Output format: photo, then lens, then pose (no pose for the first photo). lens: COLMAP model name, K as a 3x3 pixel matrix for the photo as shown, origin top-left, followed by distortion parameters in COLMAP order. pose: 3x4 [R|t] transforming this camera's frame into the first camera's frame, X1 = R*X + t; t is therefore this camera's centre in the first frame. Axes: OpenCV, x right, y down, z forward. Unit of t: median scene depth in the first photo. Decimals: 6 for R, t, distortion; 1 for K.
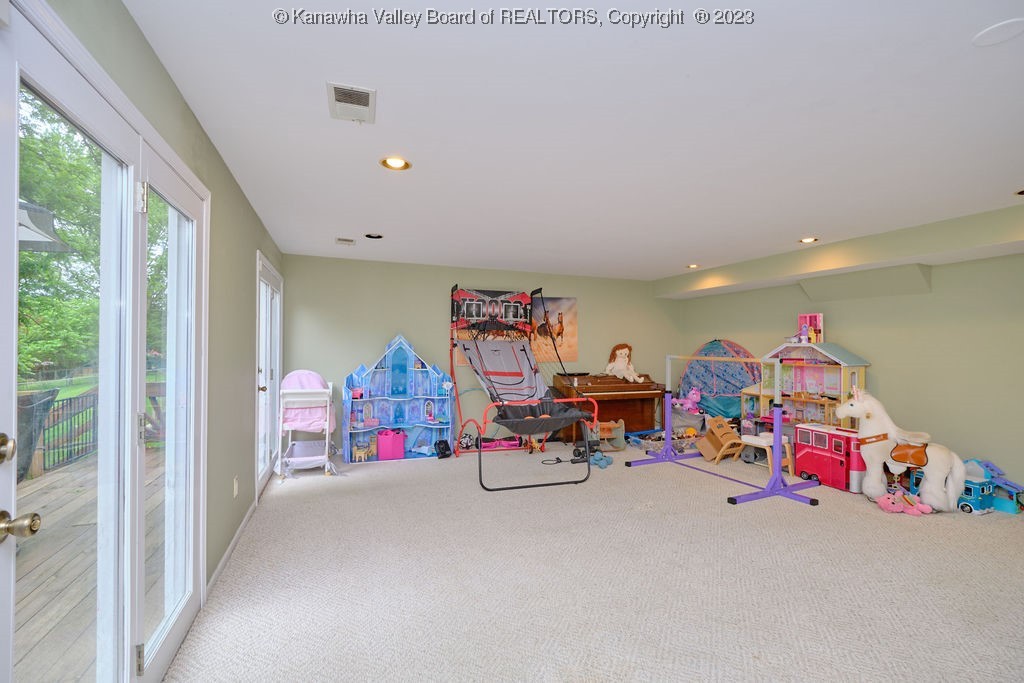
lens RADIAL K [[454.1, 0, 514.3], [0, 454.1, 344.3], [0, 0, 1]] dist [-0.002406, -0.000057]
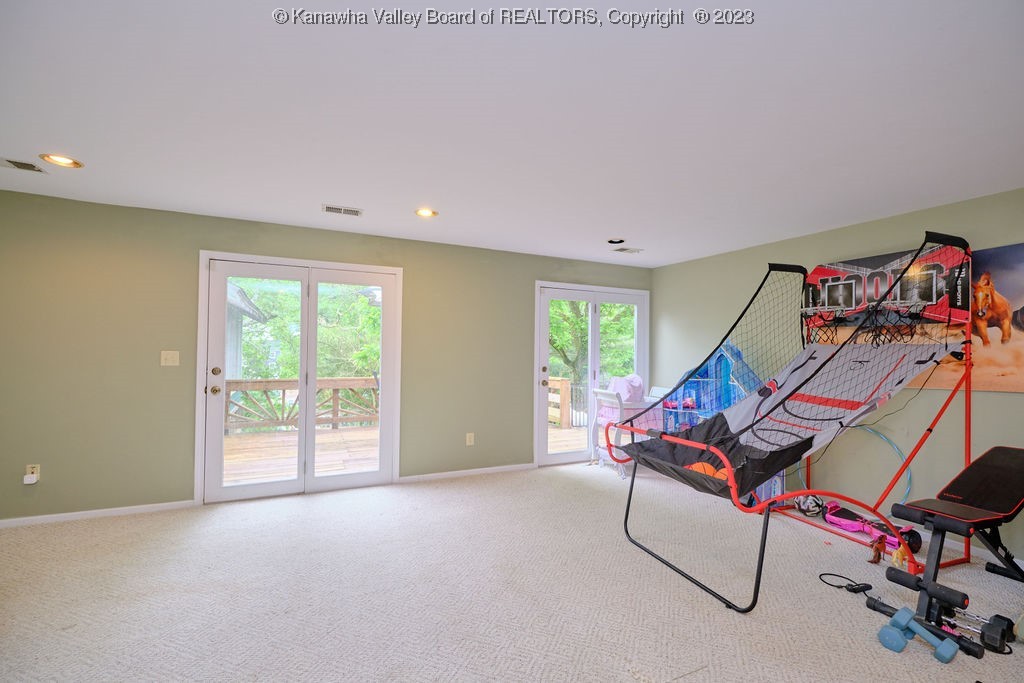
lens RADIAL K [[454.1, 0, 516.7], [0, 454.1, 342.5], [0, 0, 1]] dist [-0.002406, -0.000057]
pose [[0.079061, -0.017974, -0.996708, 0.482604], [-0.005712, 0.999813, -0.018483, 0.002649], [0.996853, 0.007154, 0.078944, 0.513385]]
